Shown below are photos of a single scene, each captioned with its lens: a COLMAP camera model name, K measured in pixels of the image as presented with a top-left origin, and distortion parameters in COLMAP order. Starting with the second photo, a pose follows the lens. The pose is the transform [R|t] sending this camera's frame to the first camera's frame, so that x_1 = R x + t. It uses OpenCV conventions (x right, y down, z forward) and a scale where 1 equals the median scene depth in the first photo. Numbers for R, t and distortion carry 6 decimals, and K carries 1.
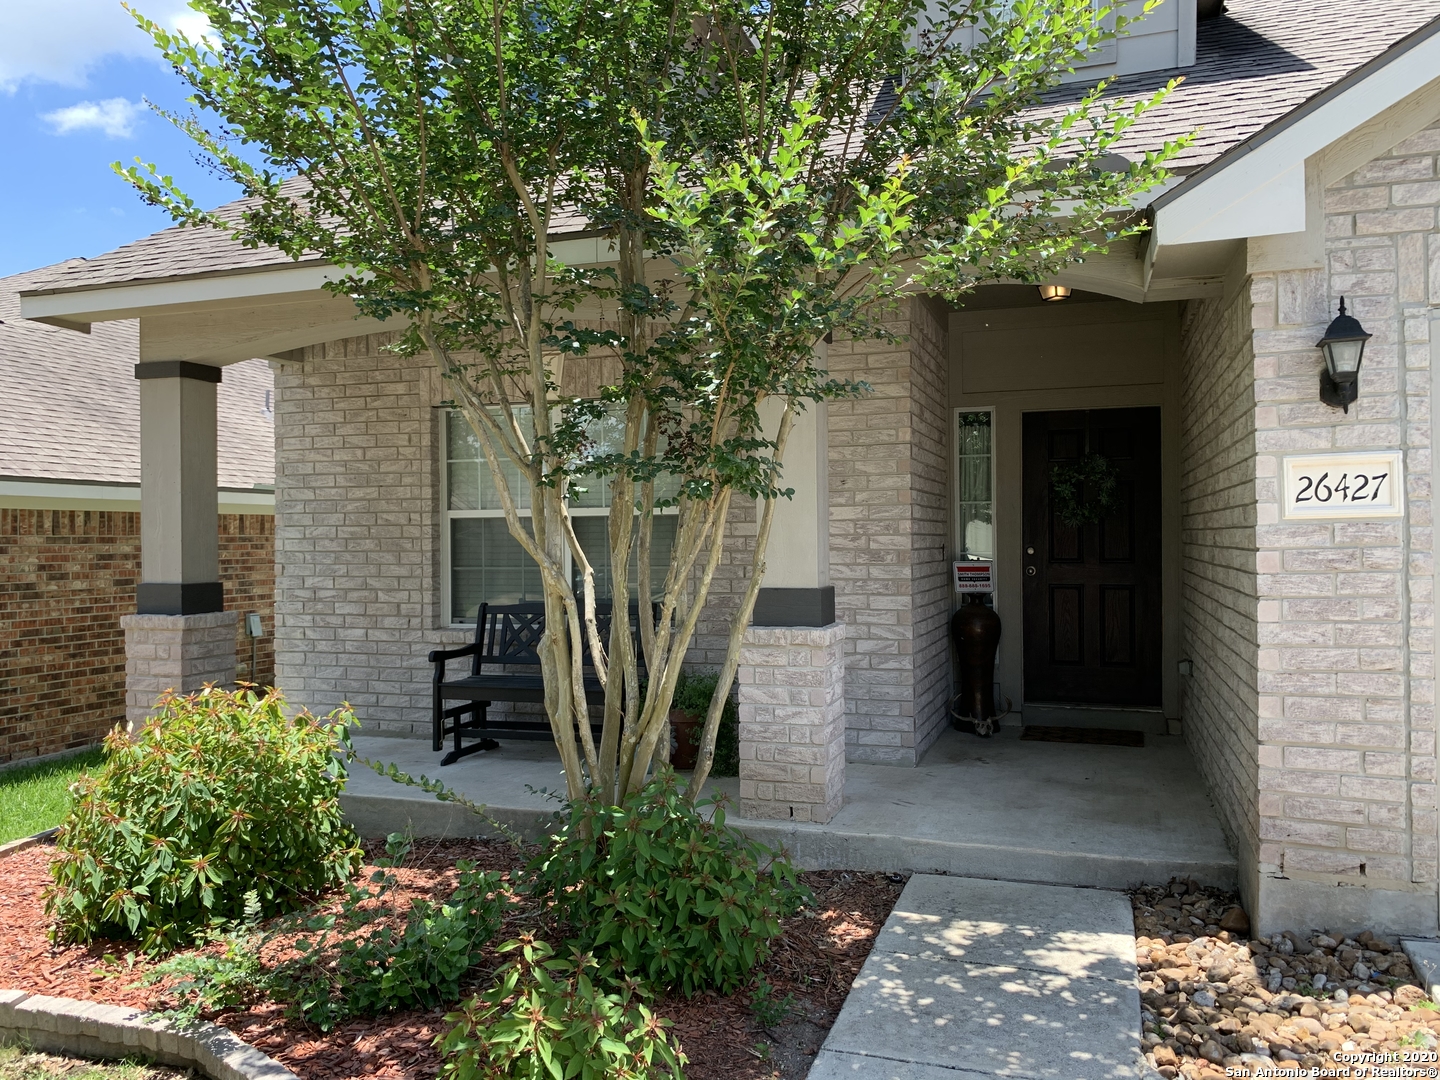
lens RADIAL K [[1102.6, 0, 715.3], [0, 1102.6, 540.0], [0, 0, 1]] dist [0.051411, -0.057599]
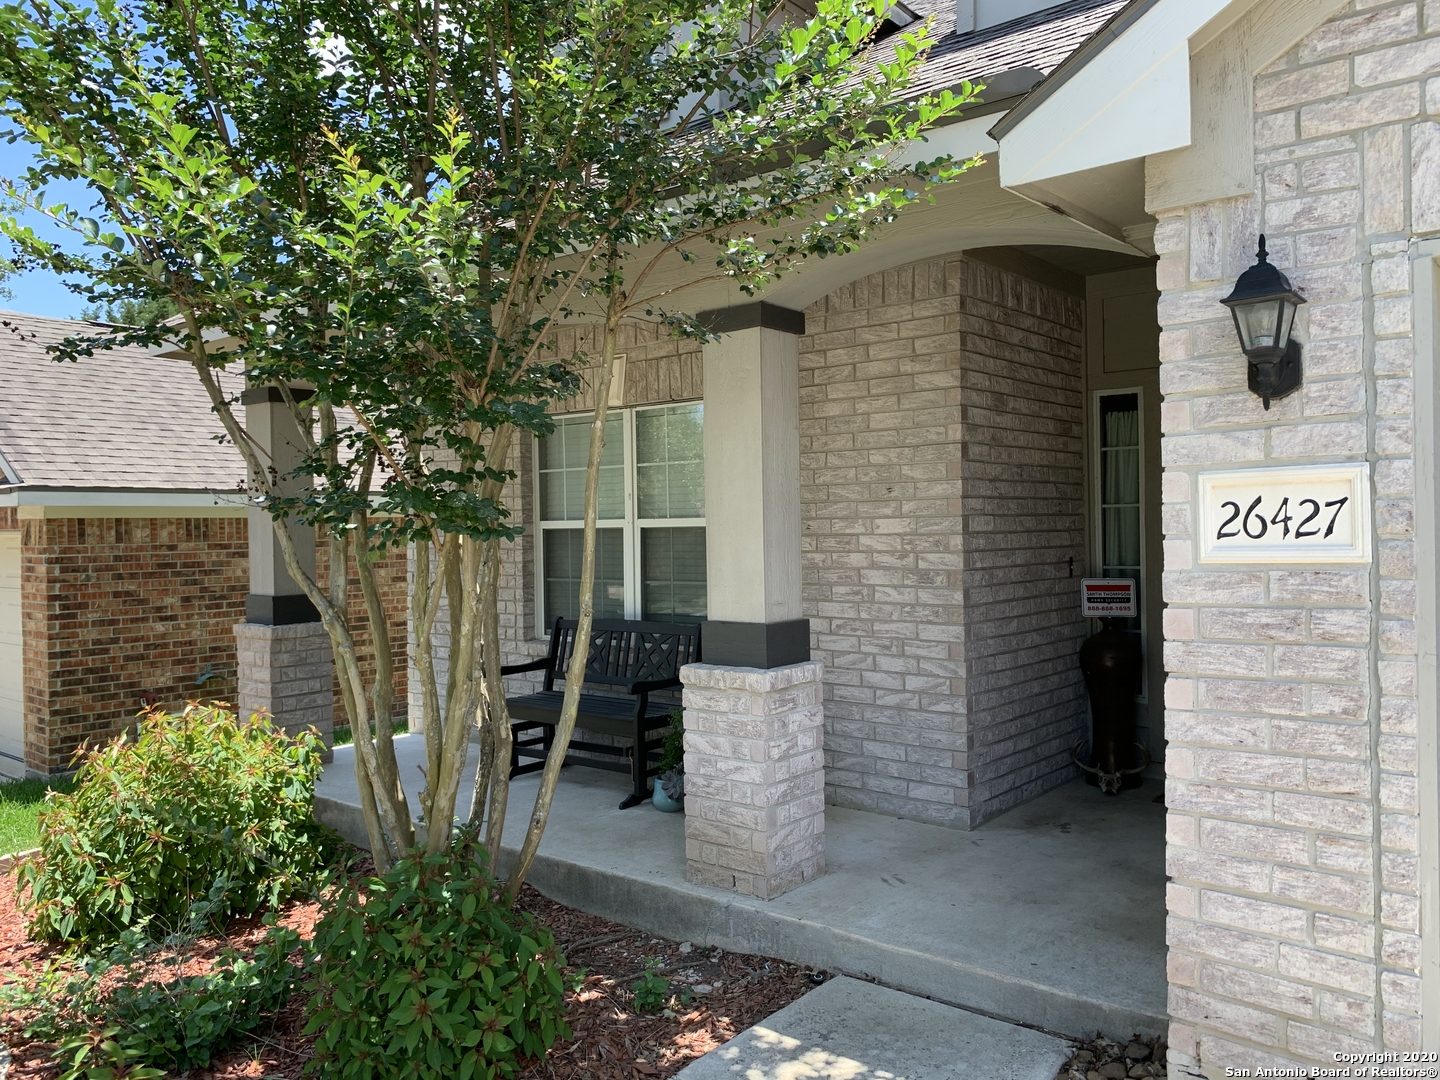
lens RADIAL K [[1102.6, 0, 711.9], [0, 1102.6, 540.3], [0, 0, 1]] dist [0.051411, -0.057599]
pose [[0.935485, -0.000886, -0.353366, 0.473947], [0.007274, 0.999833, 0.016752, -0.047090], [0.353292, -0.018241, 0.935335, 0.245188]]
